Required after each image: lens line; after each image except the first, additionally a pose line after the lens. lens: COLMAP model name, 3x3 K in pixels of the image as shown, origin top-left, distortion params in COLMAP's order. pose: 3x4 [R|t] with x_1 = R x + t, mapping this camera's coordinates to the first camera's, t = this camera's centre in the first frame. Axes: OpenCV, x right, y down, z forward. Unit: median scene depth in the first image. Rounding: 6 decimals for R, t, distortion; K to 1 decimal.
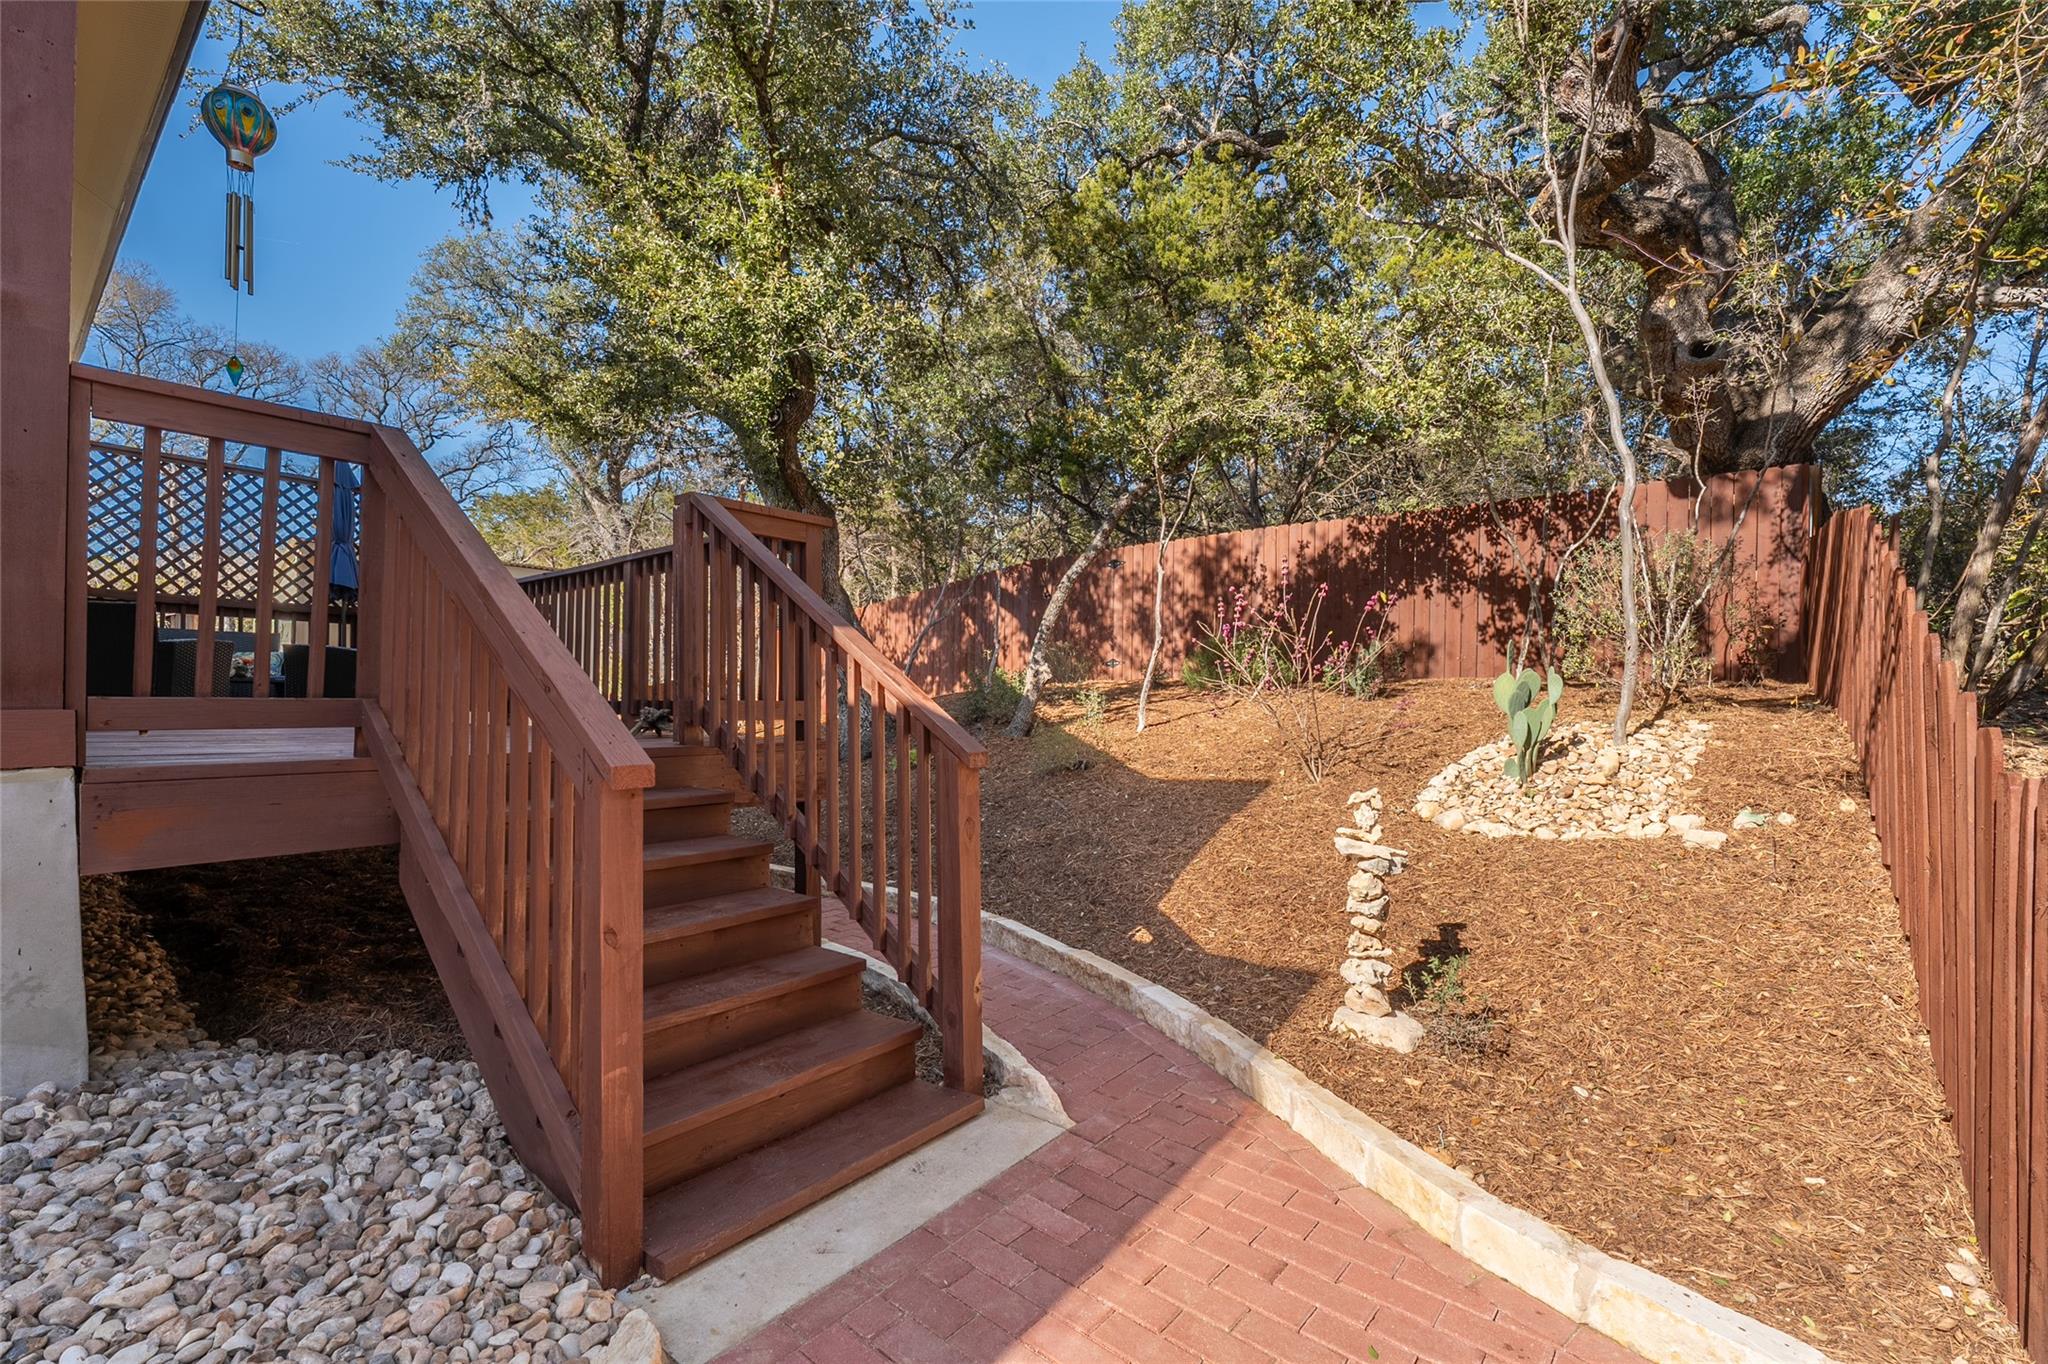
lens RADIAL K [[875.4, 0, 1015.0], [0, 875.4, 700.1], [0, 0, 1]] dist [-0.003849, -0.000275]
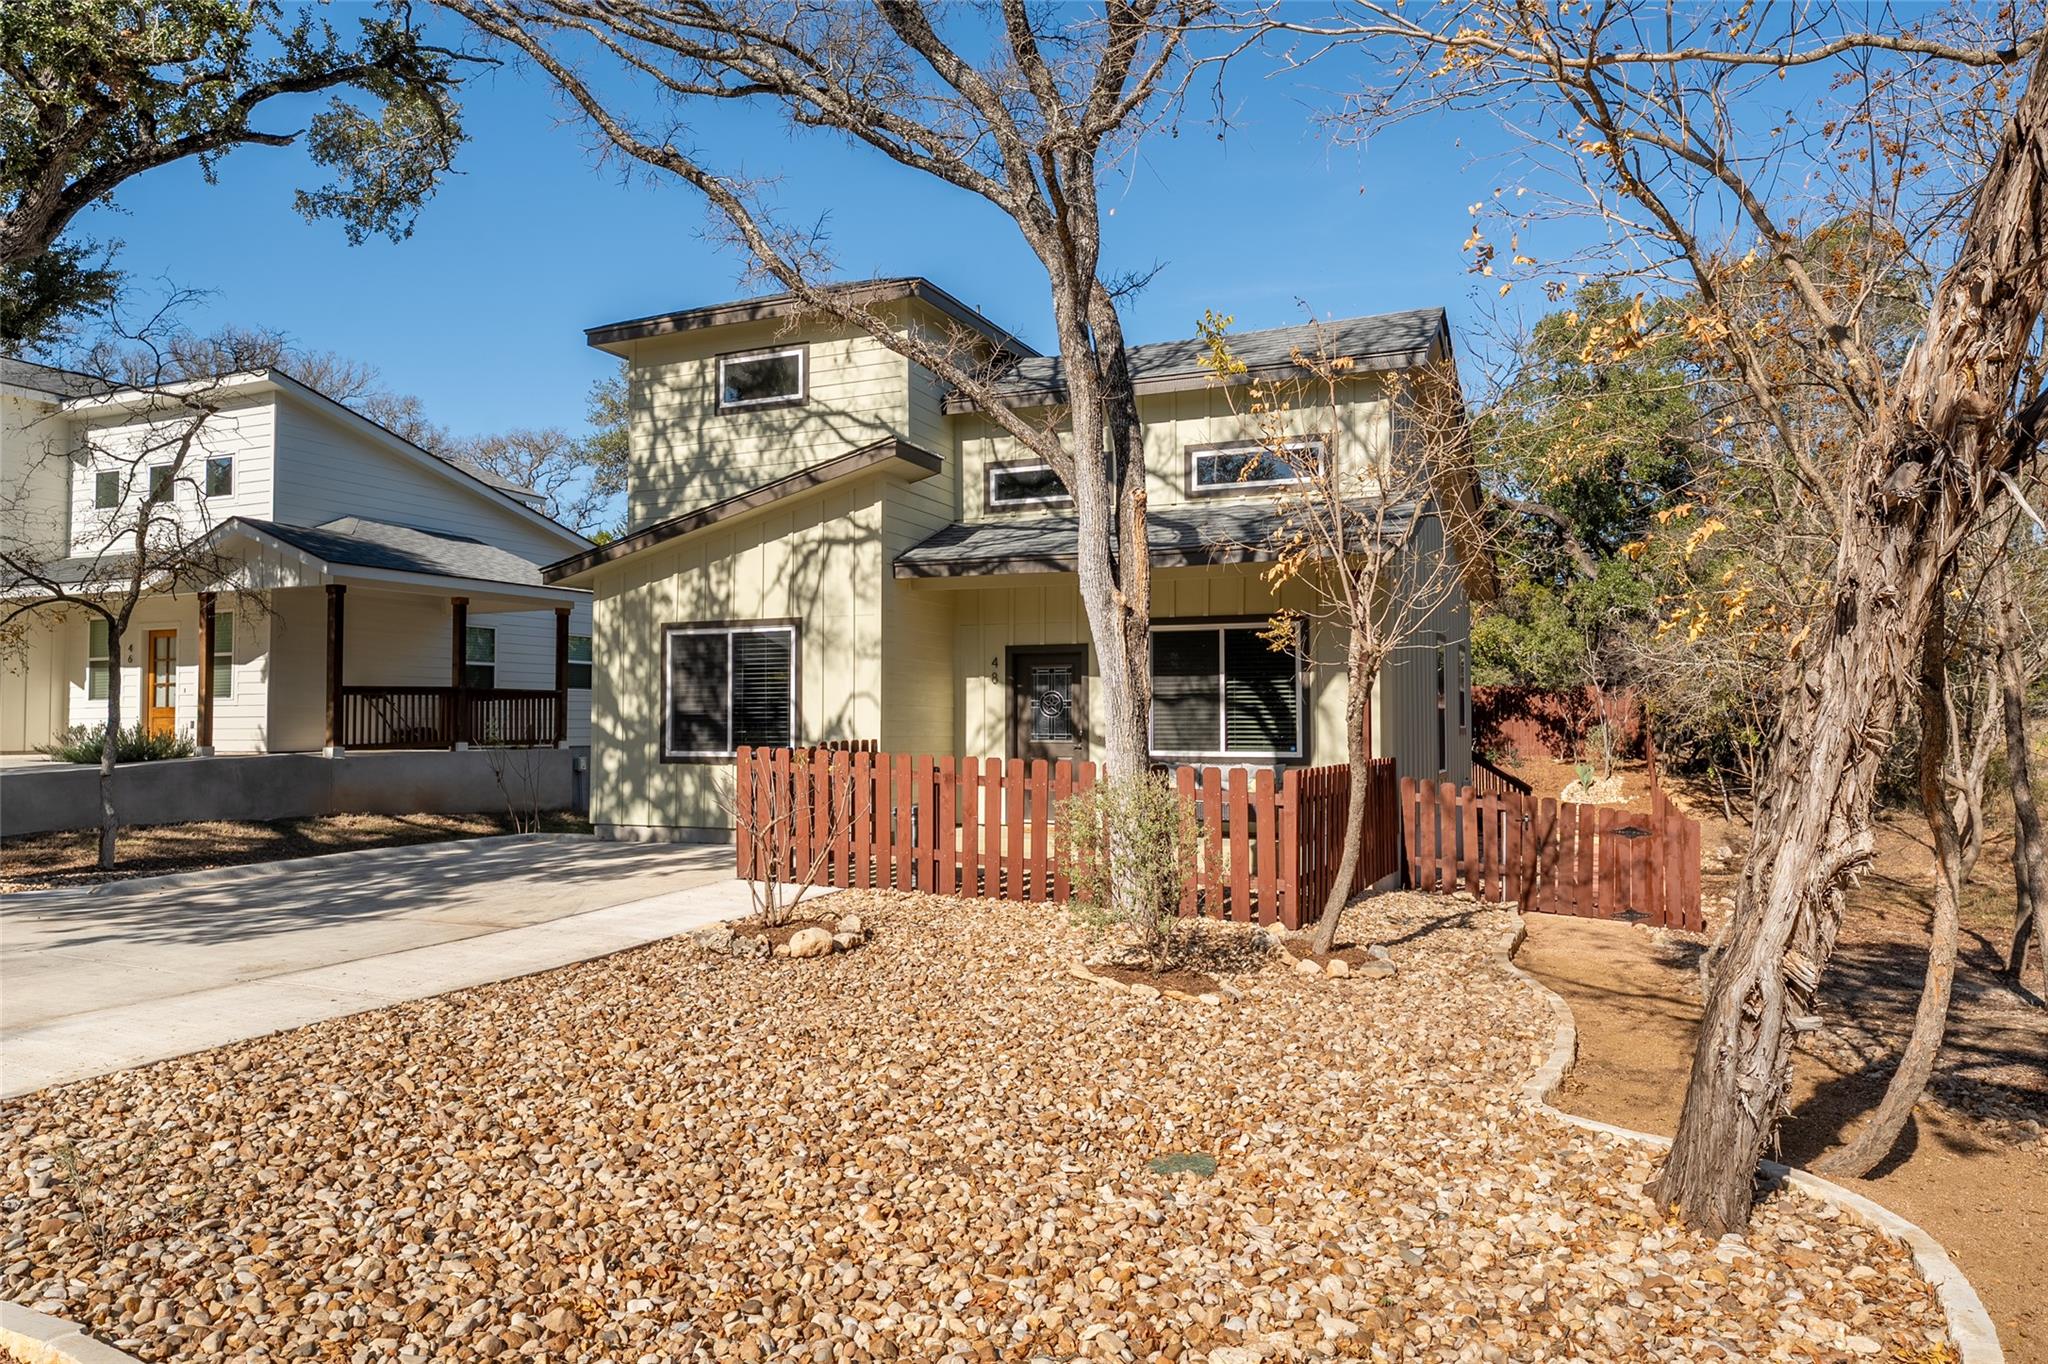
lens RADIAL K [[1402.0, 0, 1014.4], [0, 1402.0, 708.5], [0, 0, 1]] dist [-0.000996, -0.000413]
pose [[0.955437, -0.003981, 0.295168, -2.036556], [0.006558, 0.999949, -0.007743, -0.137043], [-0.295122, 0.009334, 0.955414, -2.336661]]
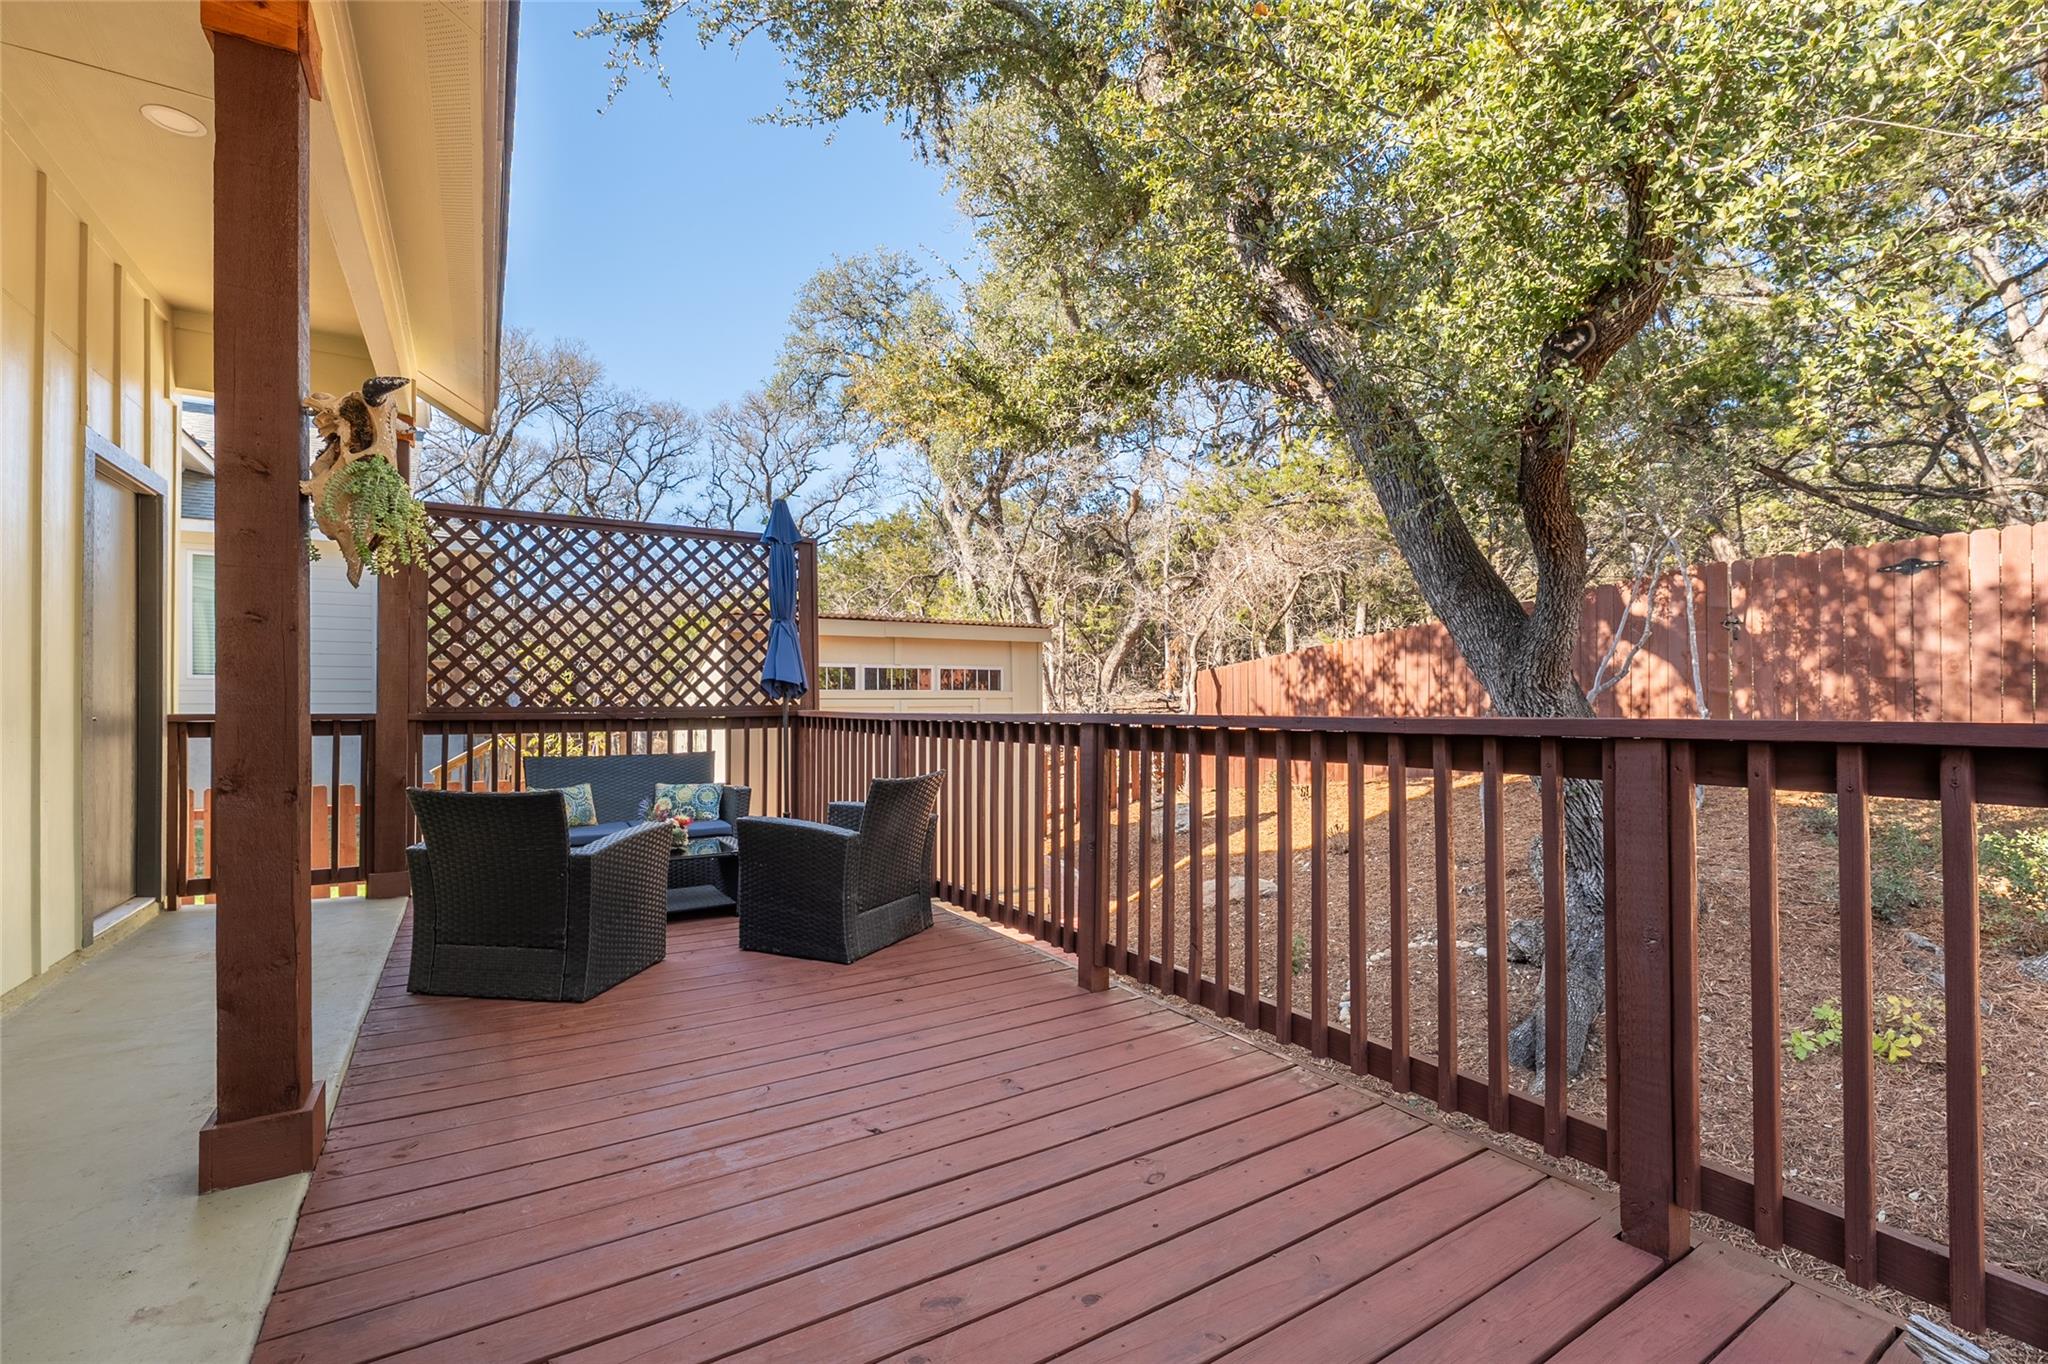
lens RADIAL K [[881.8, 0, 1010.6], [0, 881.8, 697.5], [0, 0, 1]] dist [-0.000863, 0.000013]
pose [[0.942665, -0.013743, -0.333457, -0.336906], [0.013498, 0.999904, -0.003052, -0.105591], [0.333467, -0.001624, 0.942761, 0.359664]]
